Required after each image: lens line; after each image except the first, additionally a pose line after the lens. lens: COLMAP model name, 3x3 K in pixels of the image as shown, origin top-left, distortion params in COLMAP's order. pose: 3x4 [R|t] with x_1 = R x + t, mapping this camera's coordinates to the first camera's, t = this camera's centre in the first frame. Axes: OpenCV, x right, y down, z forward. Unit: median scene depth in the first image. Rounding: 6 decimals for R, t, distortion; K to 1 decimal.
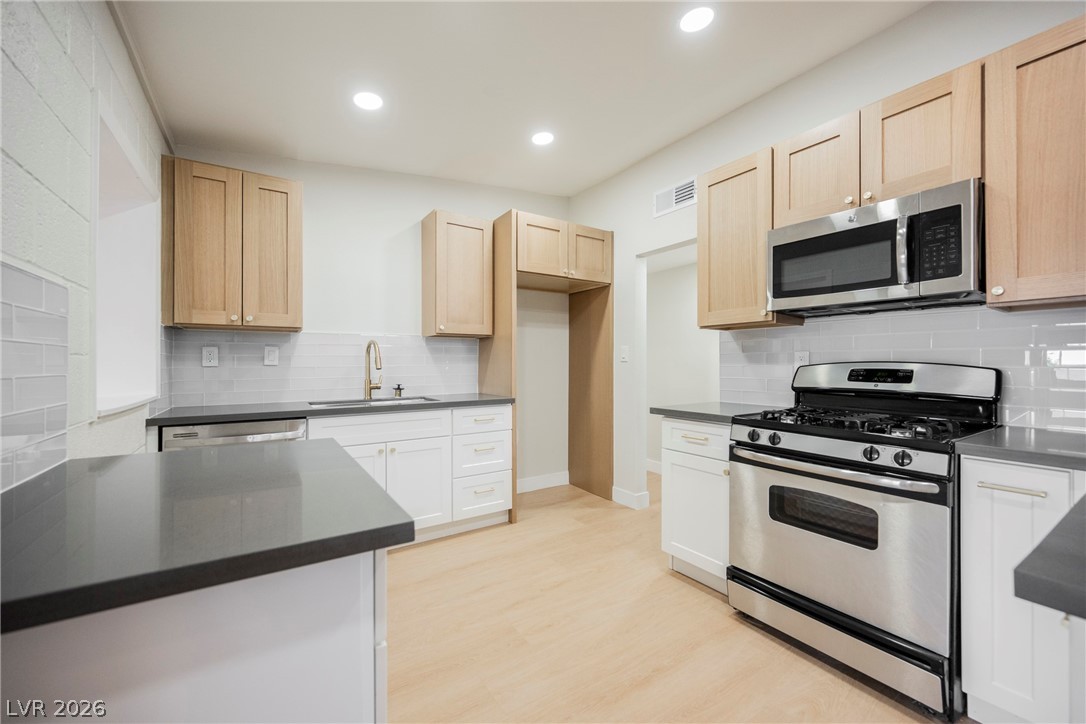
lens RADIAL K [[429.3, 0, 542.1], [0, 429.3, 359.5], [0, 0, 1]] dist [-0.005400, 0.000673]
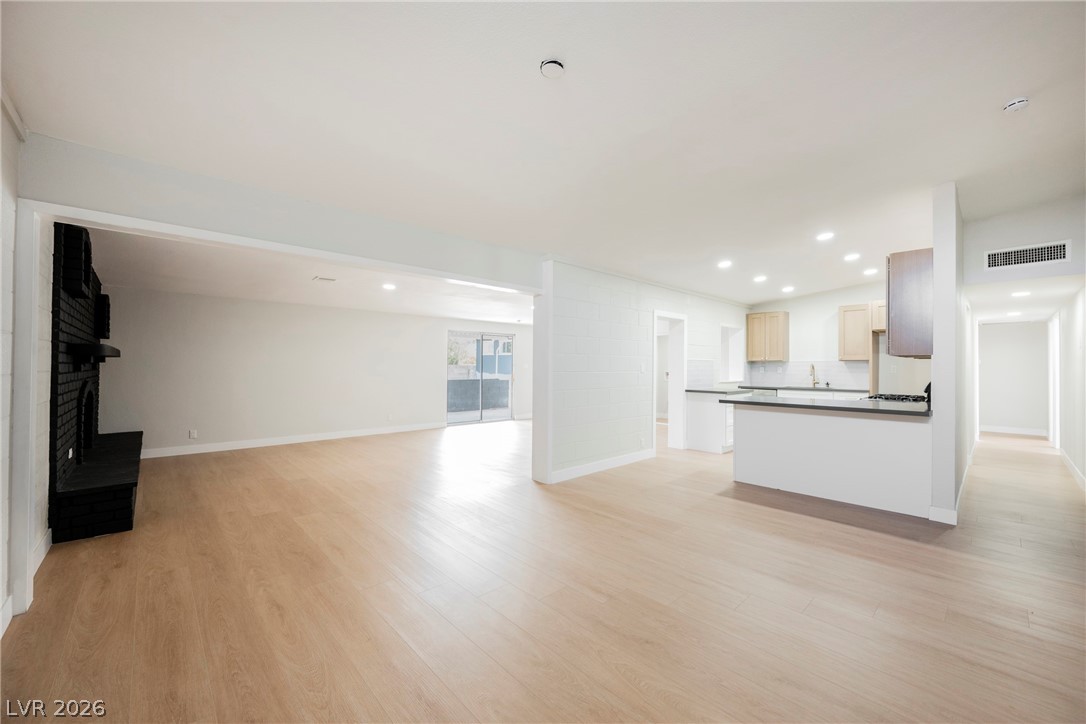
lens RADIAL K [[429.3, 0, 570.9], [0, 429.3, 364.0], [0, 0, 1]] dist [-0.005400, 0.000673]
pose [[0.219599, -0.006640, -0.975568, 2.017743], [-0.000840, 0.999975, -0.006996, -0.028570], [0.975590, 0.002356, 0.219588, -1.076654]]
